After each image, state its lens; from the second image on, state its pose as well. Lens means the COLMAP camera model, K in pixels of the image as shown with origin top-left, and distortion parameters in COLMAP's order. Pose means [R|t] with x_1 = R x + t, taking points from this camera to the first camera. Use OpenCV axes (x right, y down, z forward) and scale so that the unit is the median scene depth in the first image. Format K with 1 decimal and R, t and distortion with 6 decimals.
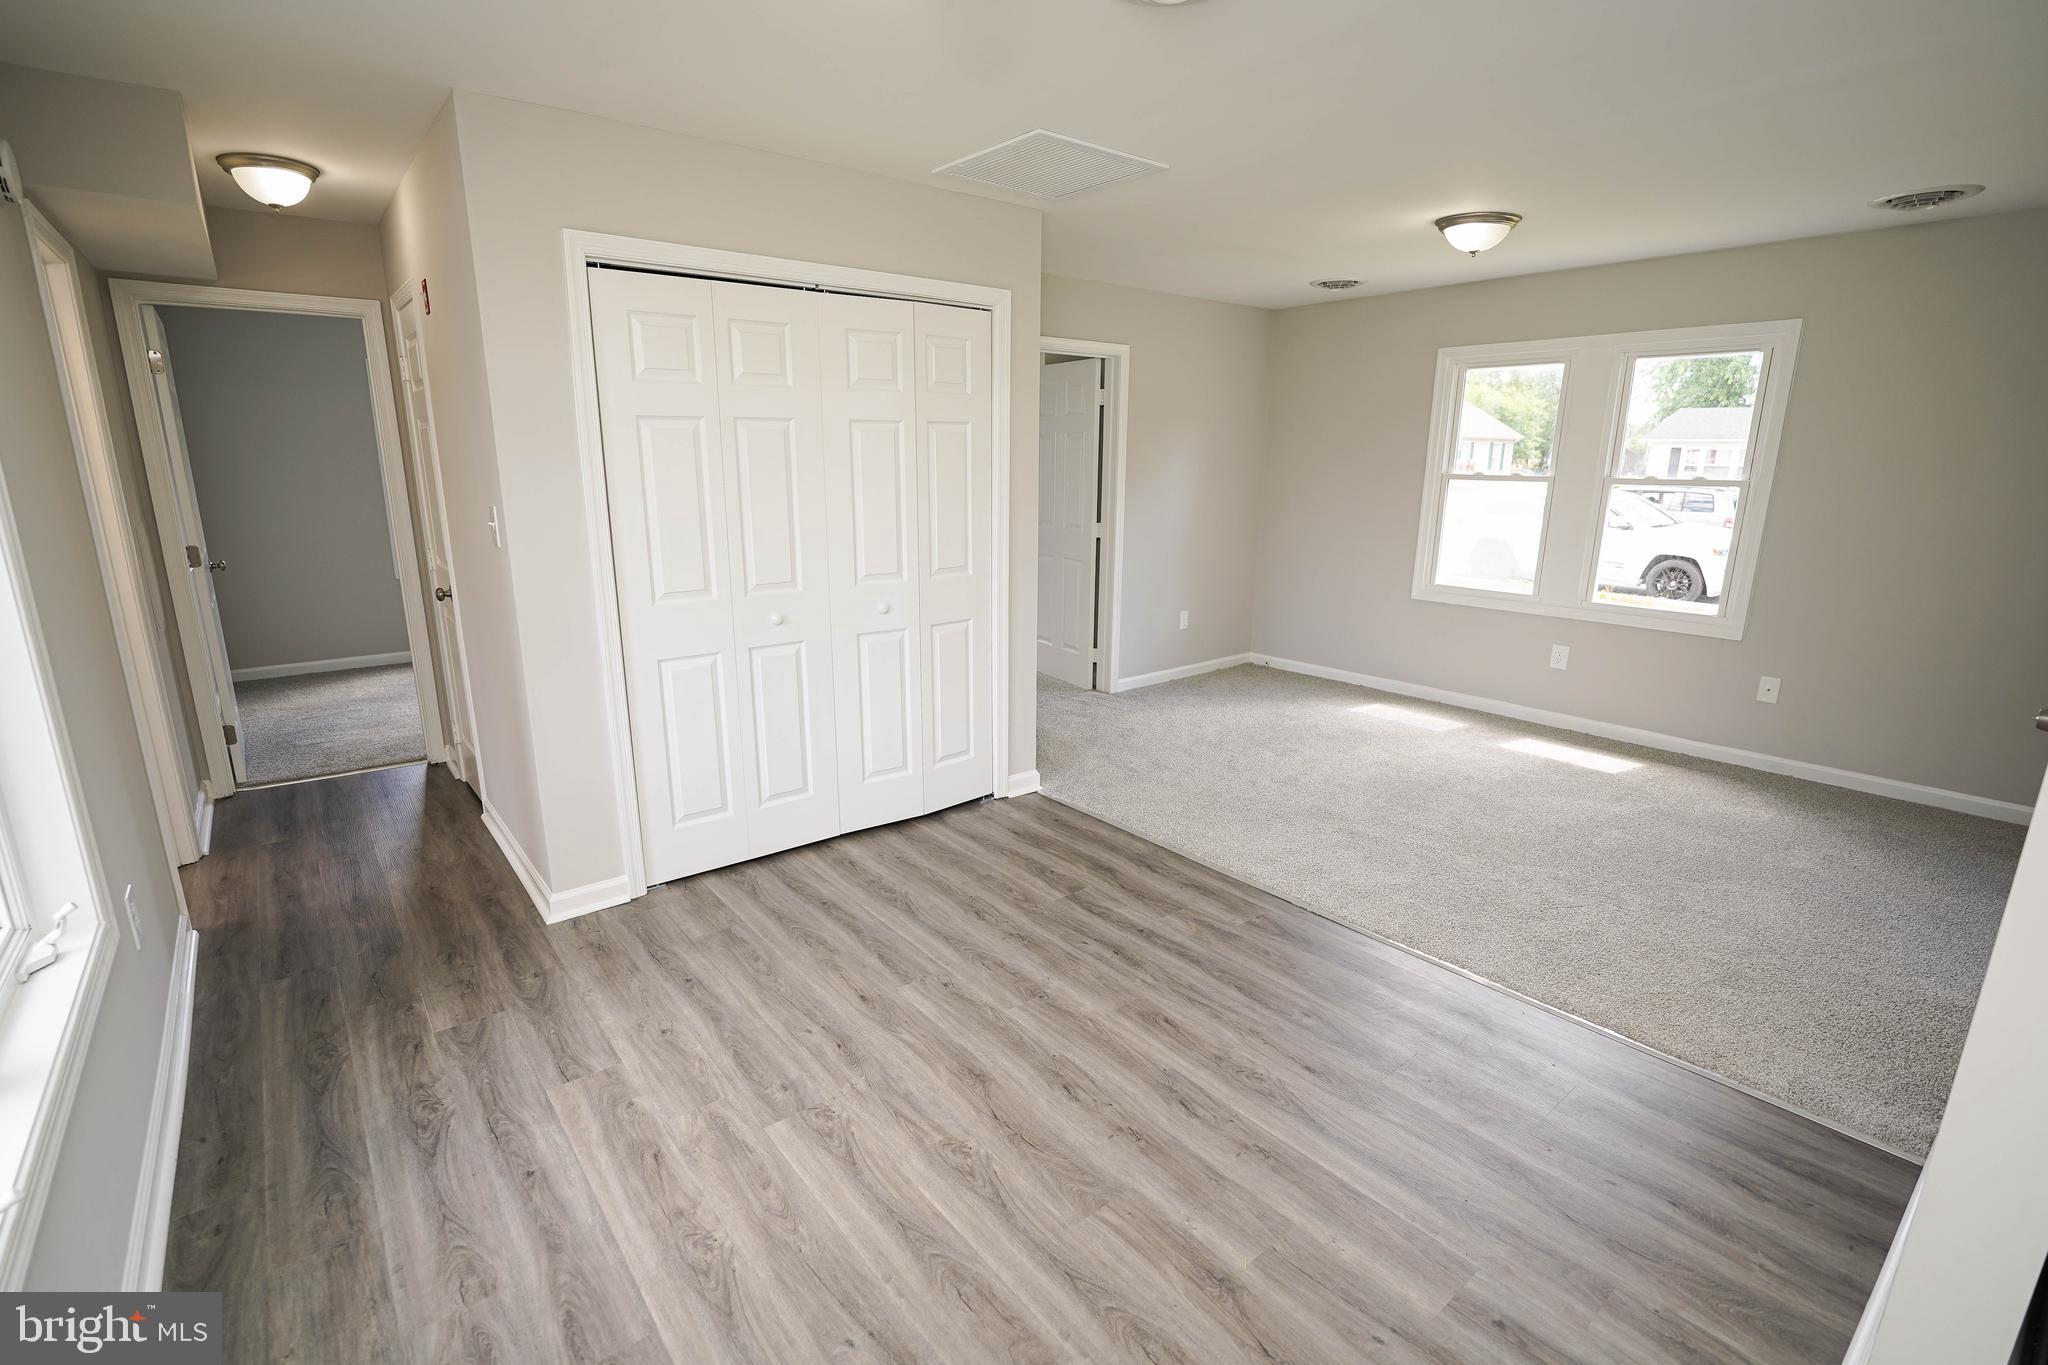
lens RADIAL K [[930.2, 0, 1017.7], [0, 930.2, 690.6], [0, 0, 1]] dist [-0.020050, 0.004037]
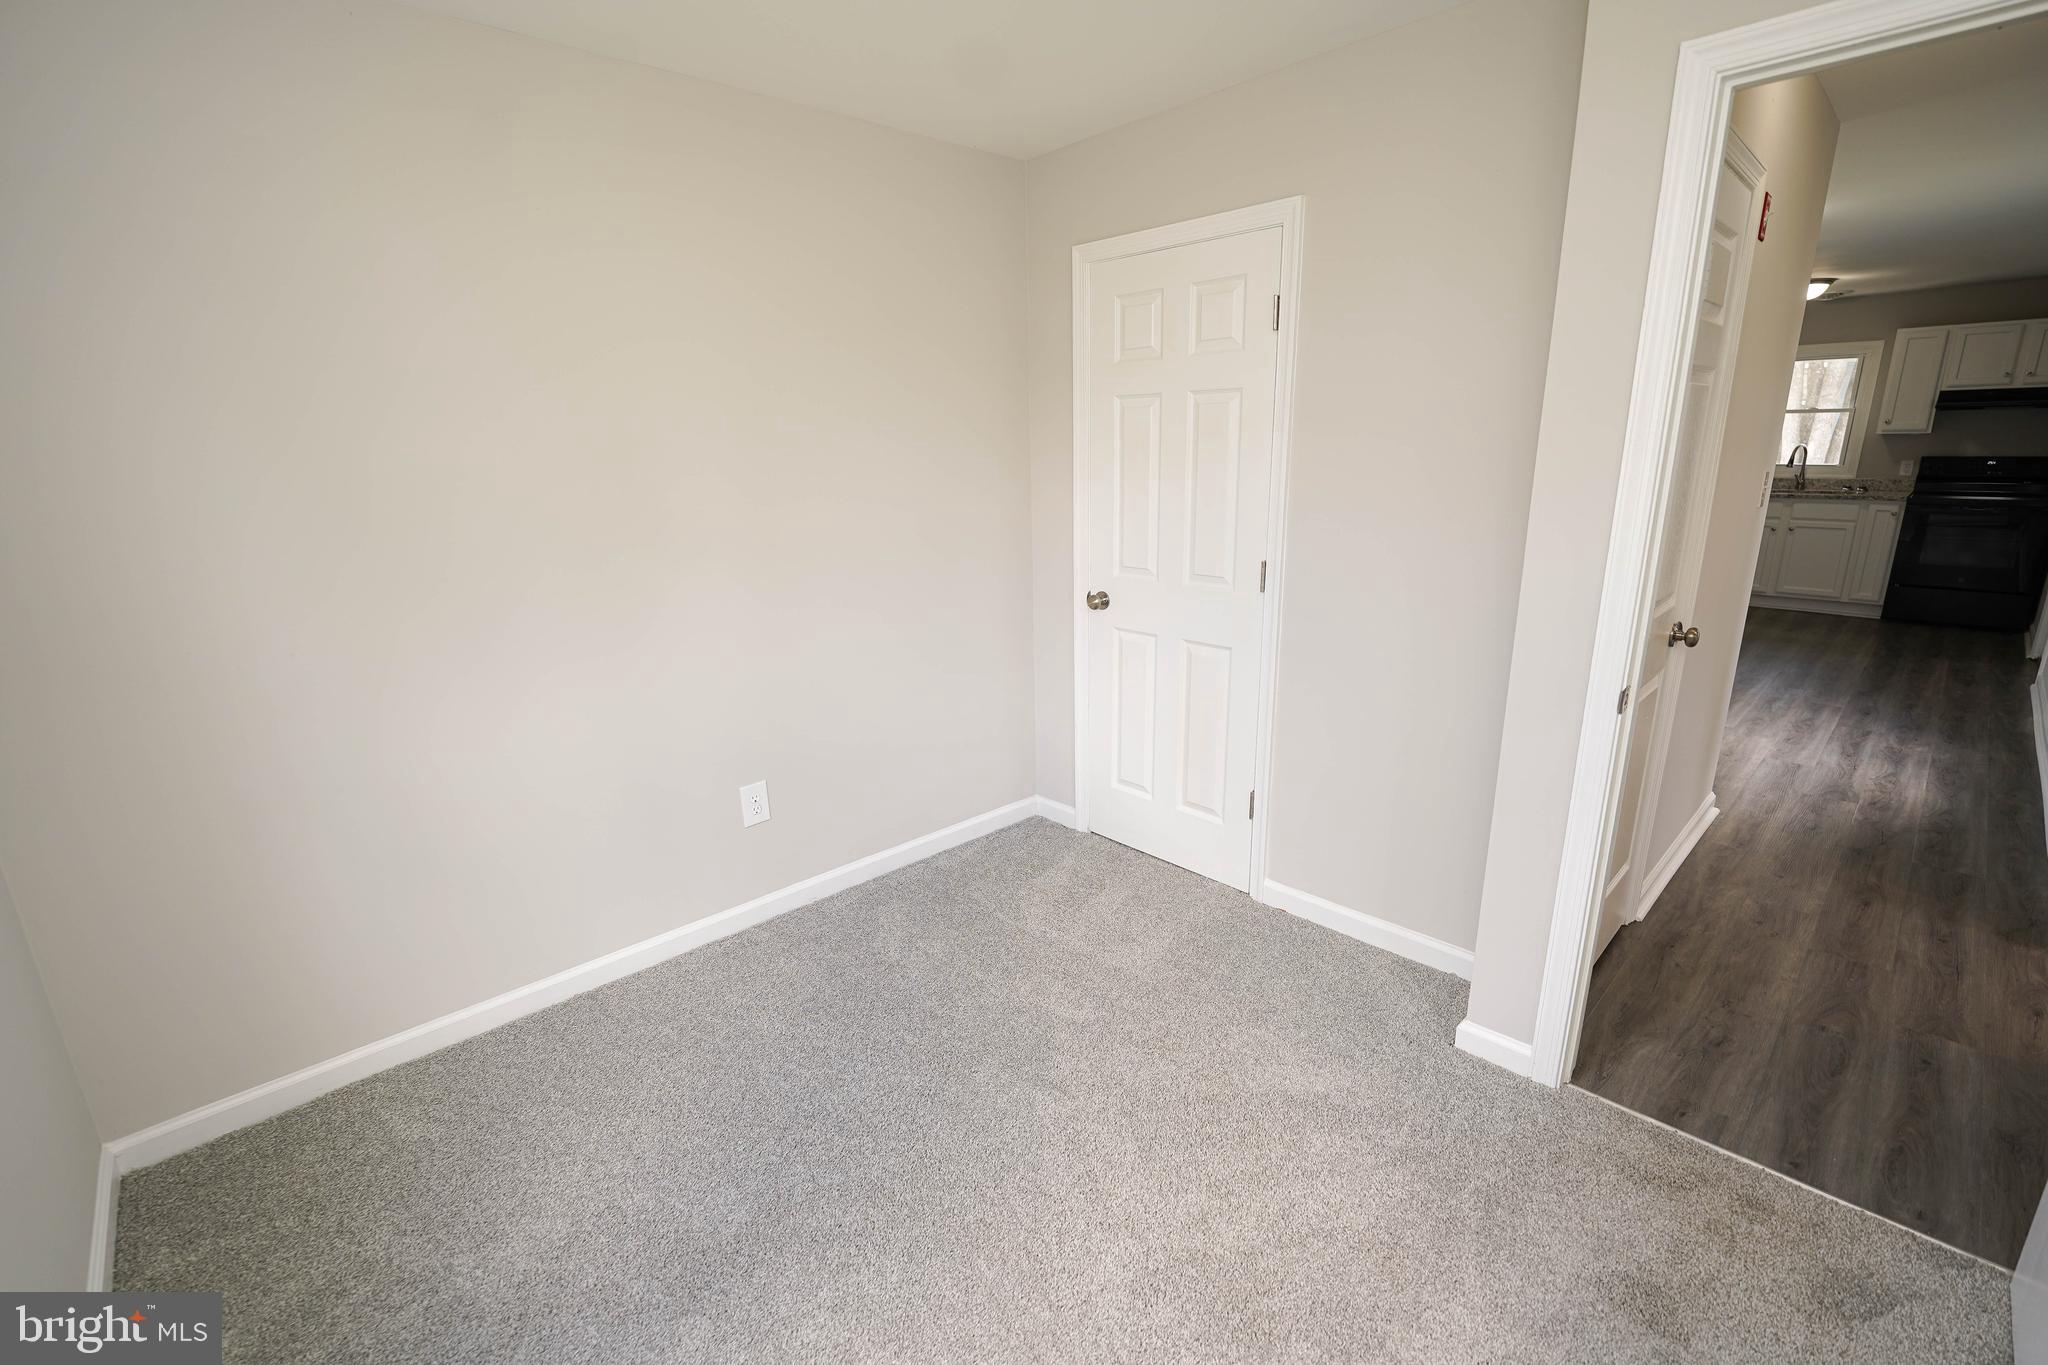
lens RADIAL K [[927.8, 0, 1012.8], [0, 927.8, 681.9], [0, 0, 1]] dist [-0.000730, 0.001746]
pose [[-0.098828, -0.258804, 0.960861, -1.453543], [0.265795, 0.923641, 0.276117, -0.461936], [-0.958950, 0.282680, -0.022493, 1.756551]]
